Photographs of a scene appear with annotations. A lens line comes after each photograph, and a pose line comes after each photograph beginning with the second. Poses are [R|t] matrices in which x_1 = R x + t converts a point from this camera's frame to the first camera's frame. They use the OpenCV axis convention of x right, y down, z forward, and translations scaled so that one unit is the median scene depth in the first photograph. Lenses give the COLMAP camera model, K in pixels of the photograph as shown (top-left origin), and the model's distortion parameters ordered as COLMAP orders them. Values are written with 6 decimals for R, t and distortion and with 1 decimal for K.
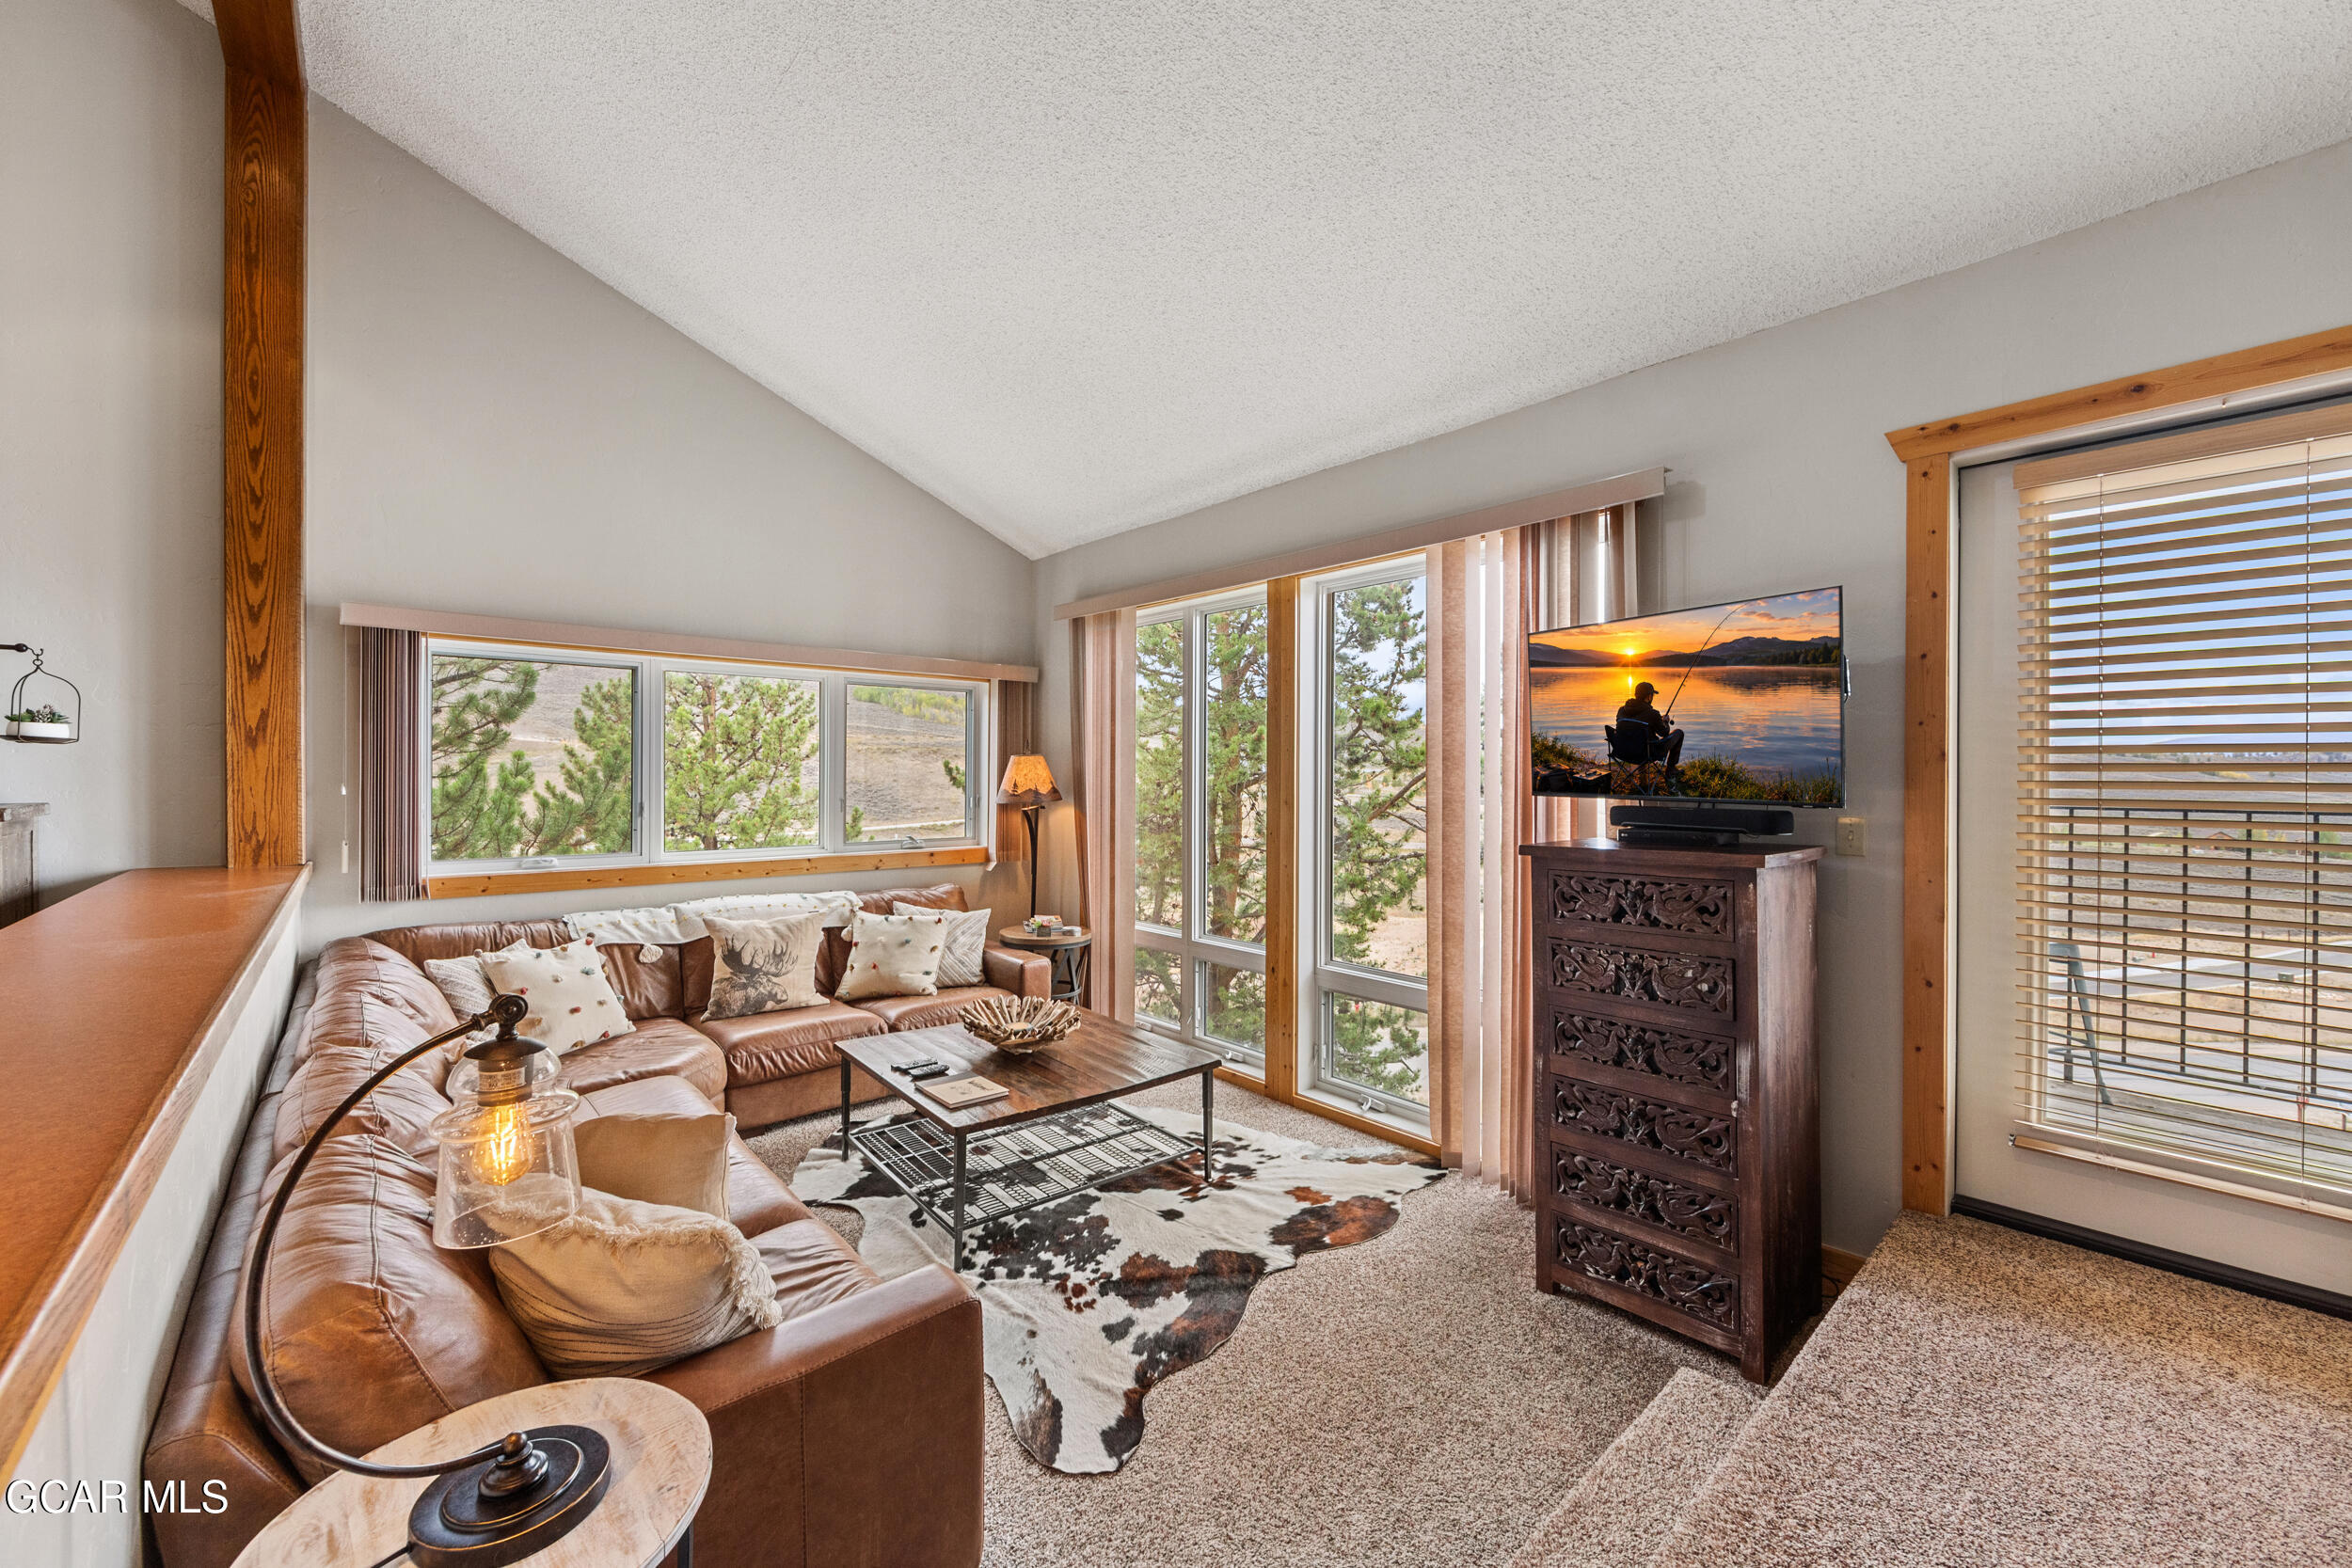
lens RADIAL K [[927.5, 0, 1176.0], [0, 927.5, 771.9], [0, 0, 1]] dist [-0.000942, -0.001207]
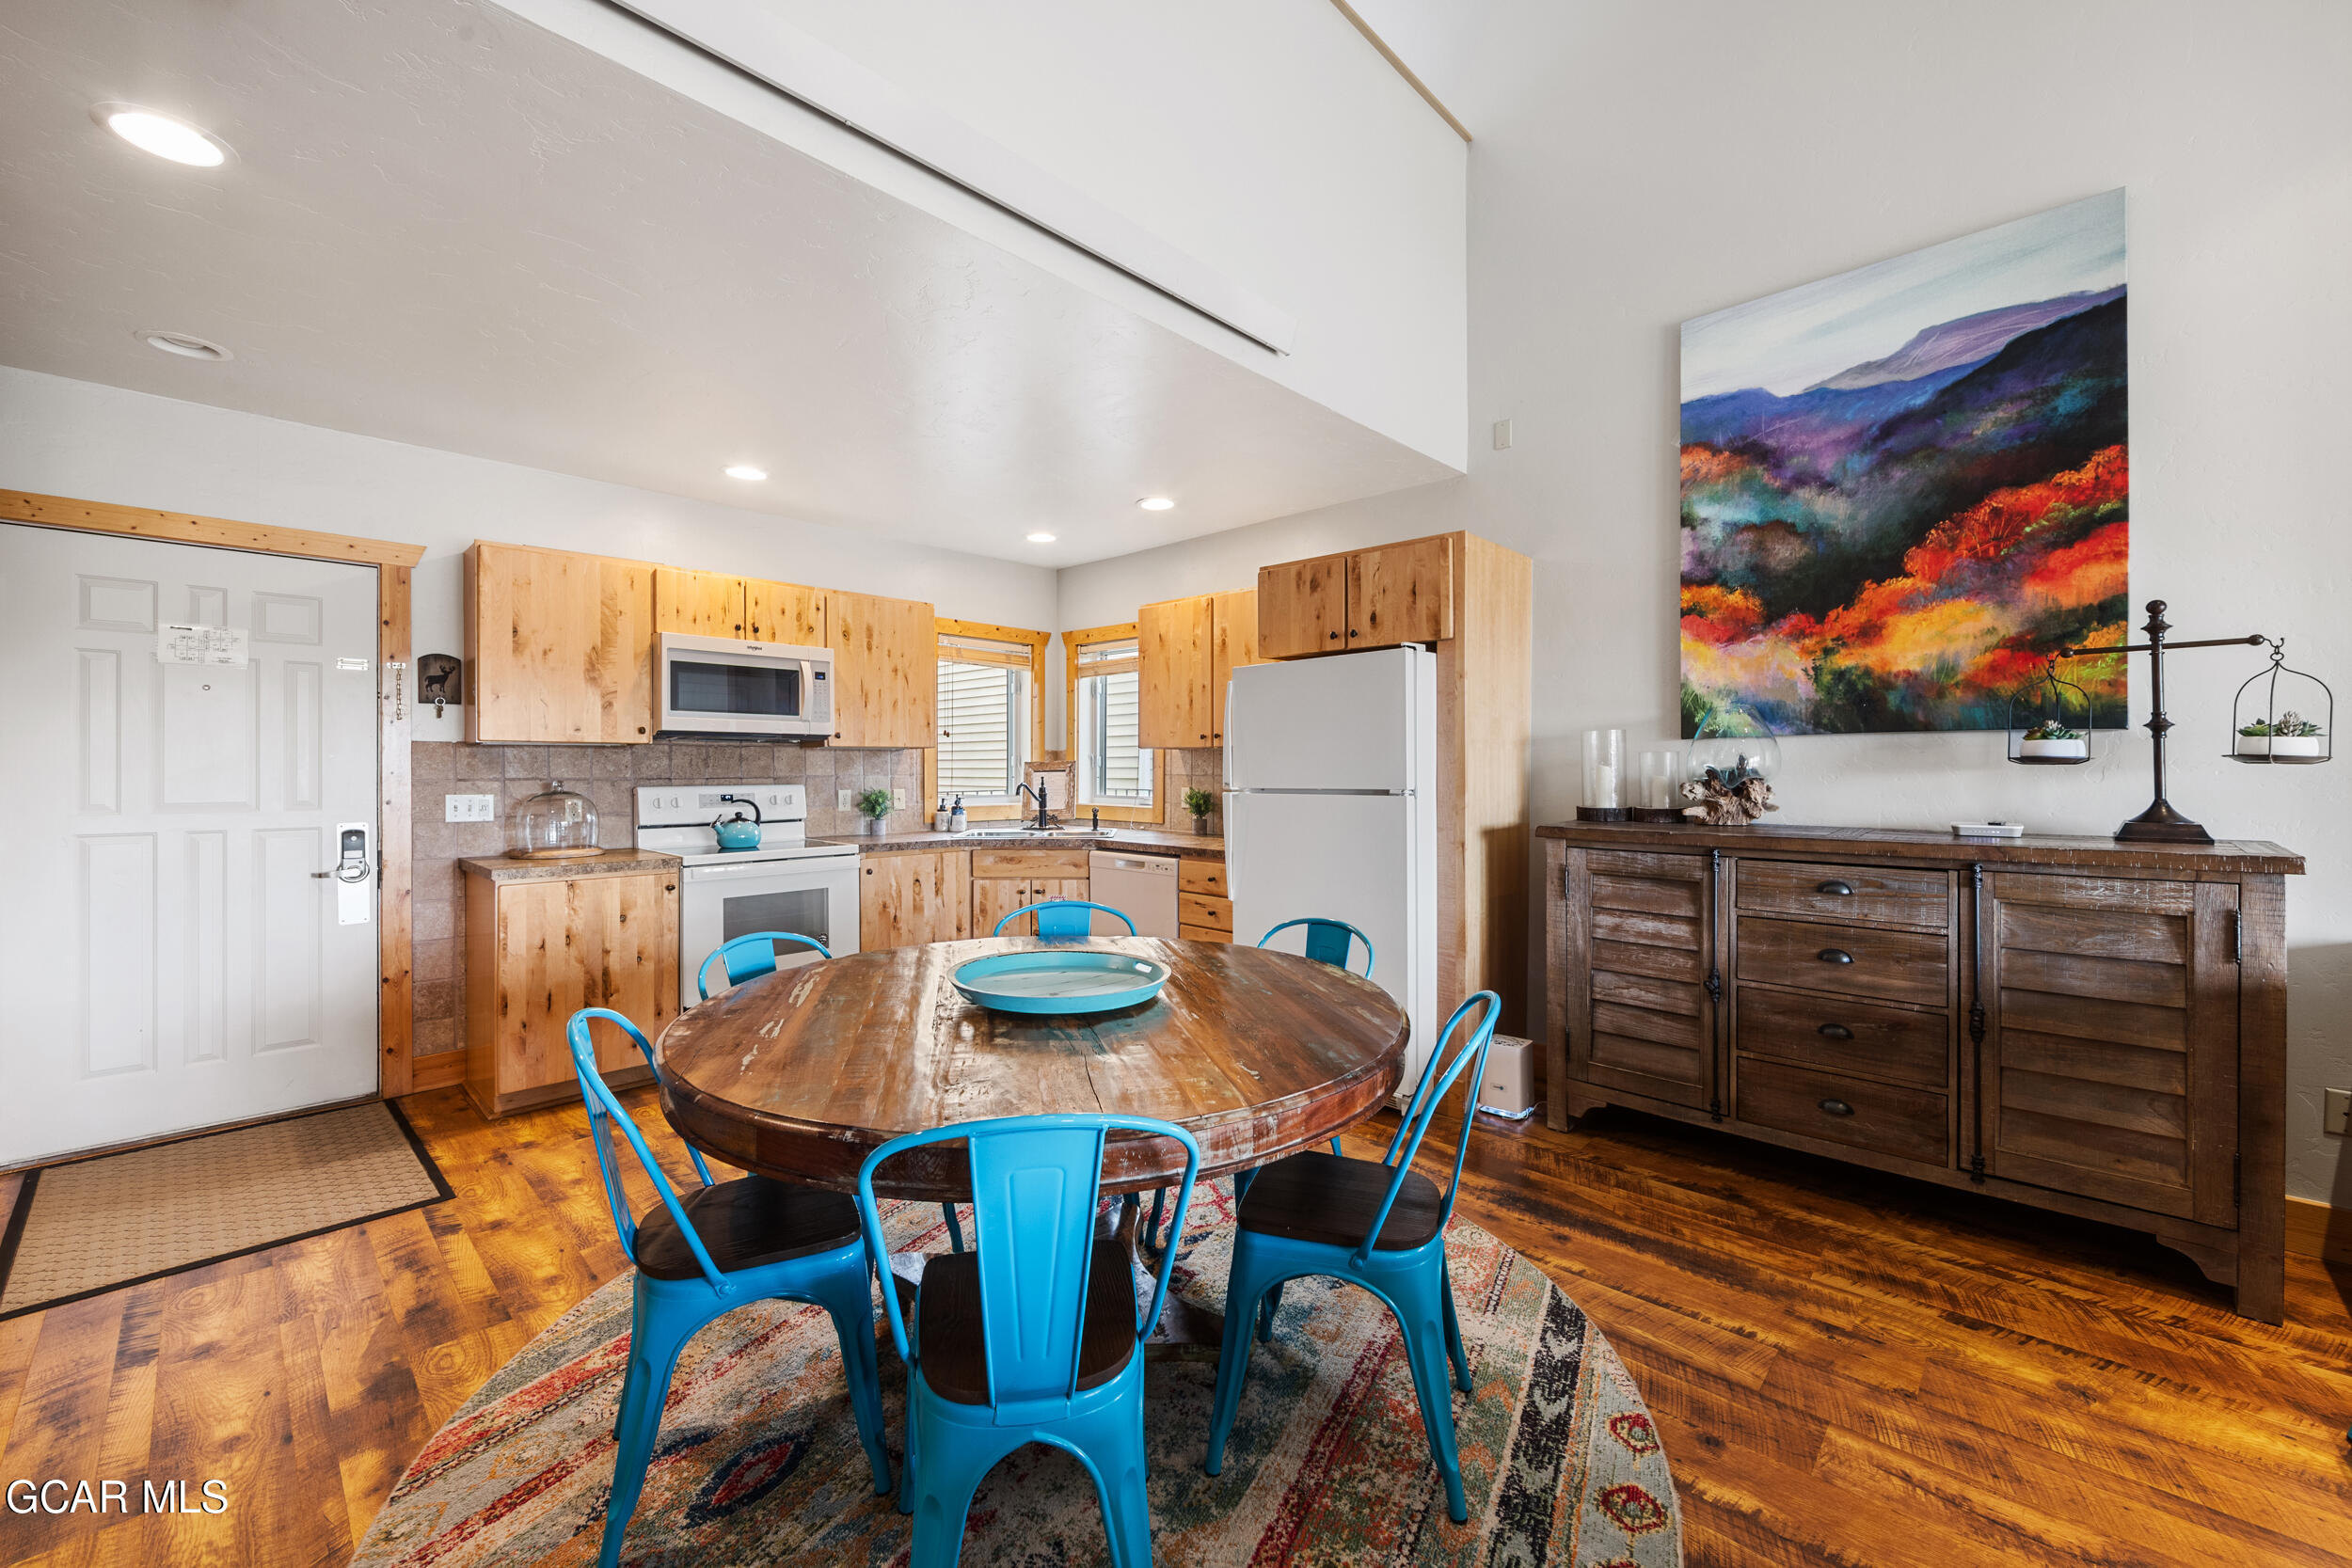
lens RADIAL K [[927.5, 0, 1177.4], [0, 927.5, 765.4], [0, 0, 1]] dist [-0.000942, -0.001207]
pose [[0.080271, -0.003549, -0.996767, -0.474830], [0.004695, 0.999984, -0.003182, -0.026956], [0.996762, -0.004424, 0.080286, 0.039199]]
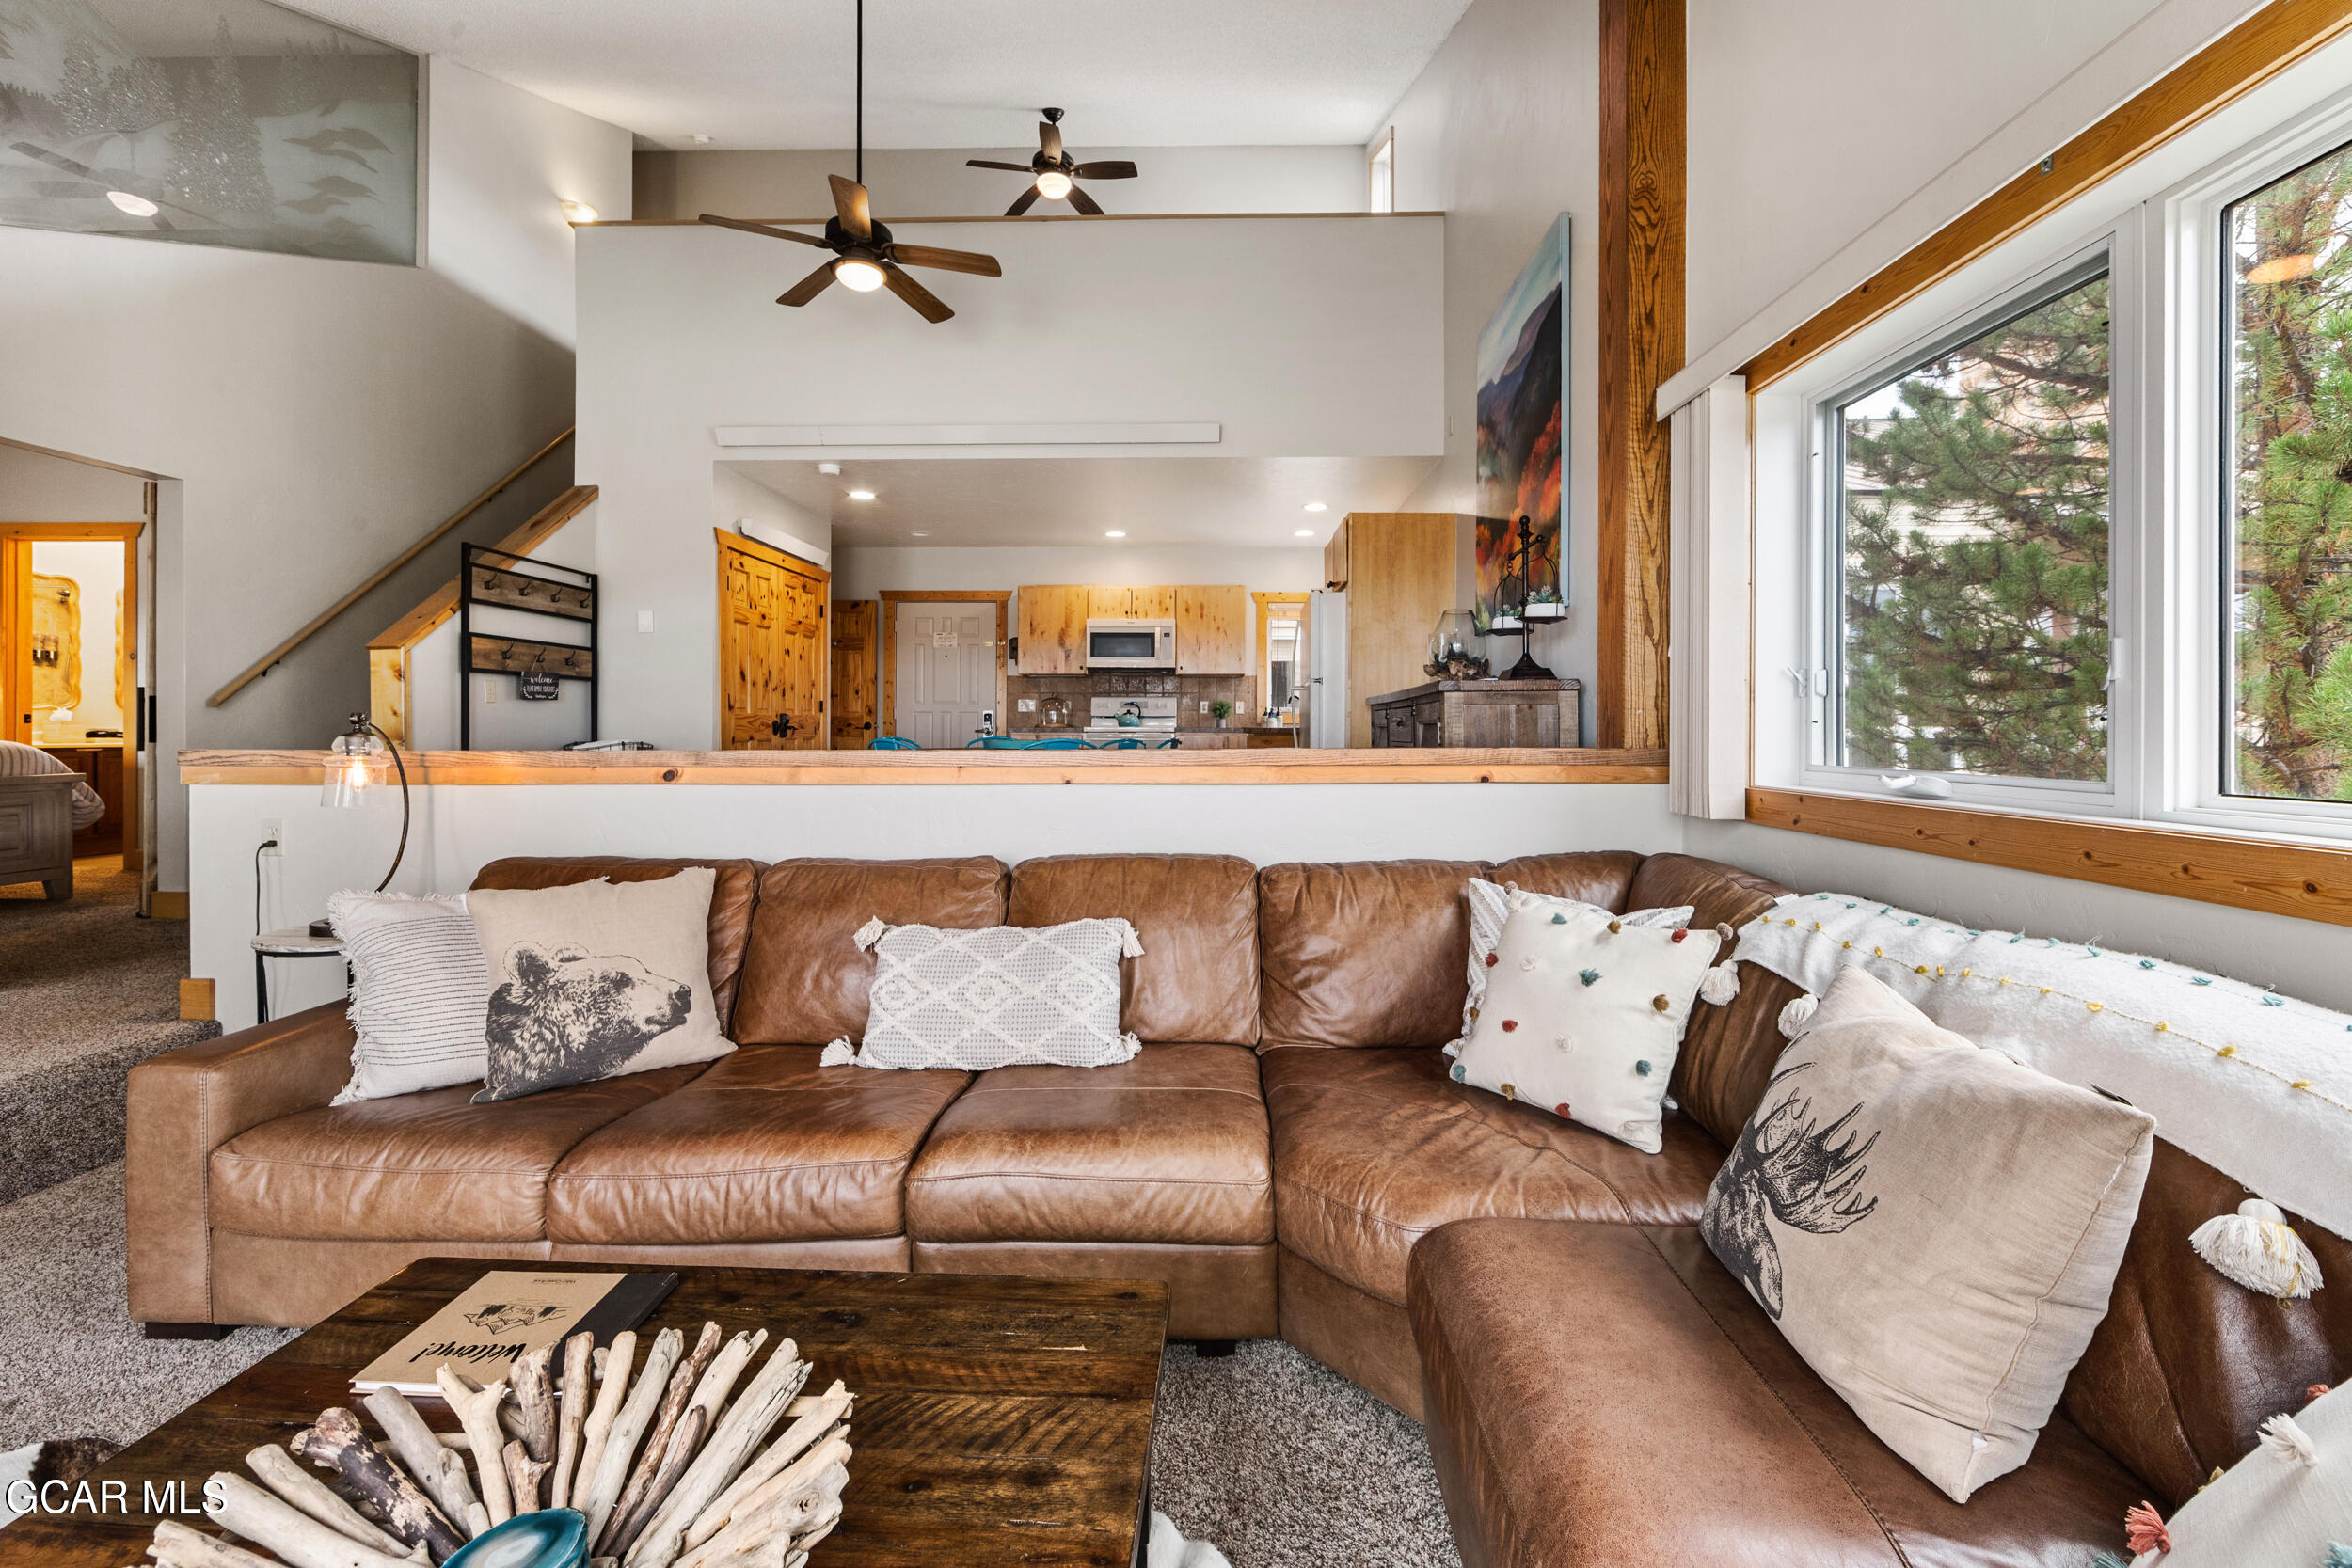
lens RADIAL K [[927.5, 0, 1199.3], [0, 927.5, 747.4], [0, 0, 1]] dist [-0.000942, -0.001207]
pose [[-0.670012, 0.010837, -0.742271, -0.120294], [-0.000427, 0.999888, 0.014983, 0.085081], [0.742350, 0.010356, -0.669932, 1.233740]]
